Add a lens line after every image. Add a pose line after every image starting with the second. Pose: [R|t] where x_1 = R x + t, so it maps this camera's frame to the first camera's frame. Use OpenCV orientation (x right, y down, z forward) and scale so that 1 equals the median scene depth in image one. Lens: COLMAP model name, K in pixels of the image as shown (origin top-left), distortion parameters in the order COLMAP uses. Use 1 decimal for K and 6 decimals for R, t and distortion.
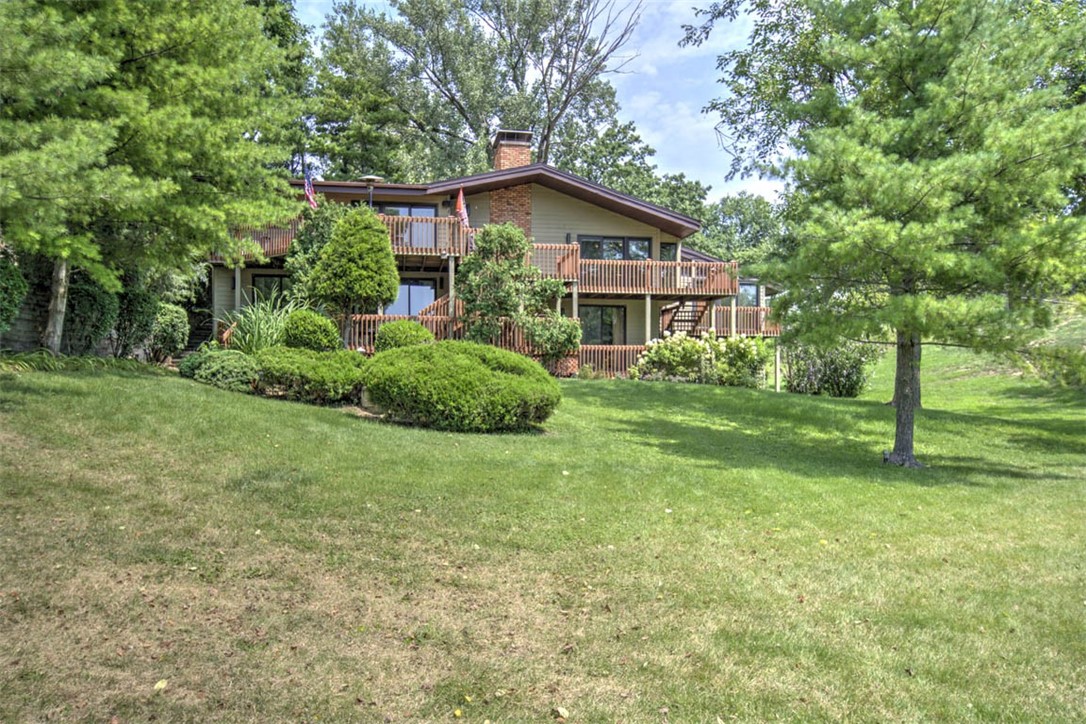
lens RADIAL K [[817.4, 0, 540.4], [0, 817.4, 362.3], [0, 0, 1]] dist [-0.001384, -0.000979]
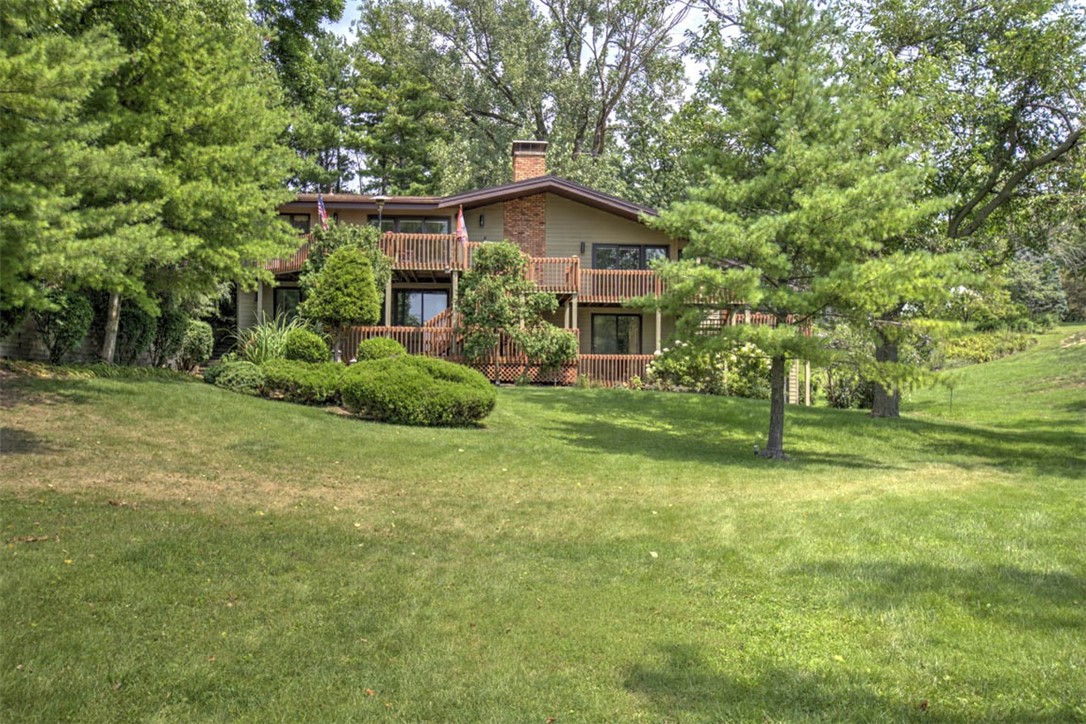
lens RADIAL K [[1012.2, 0, 544.8], [0, 1012.2, 362.5], [0, 0, 1]] dist [-0.005190, 0.000000]
pose [[0.995225, 0.002782, -0.097566, 0.195606], [-0.003525, 0.999966, -0.007438, -0.003050], [0.097542, 0.007747, 0.995201, -0.418955]]
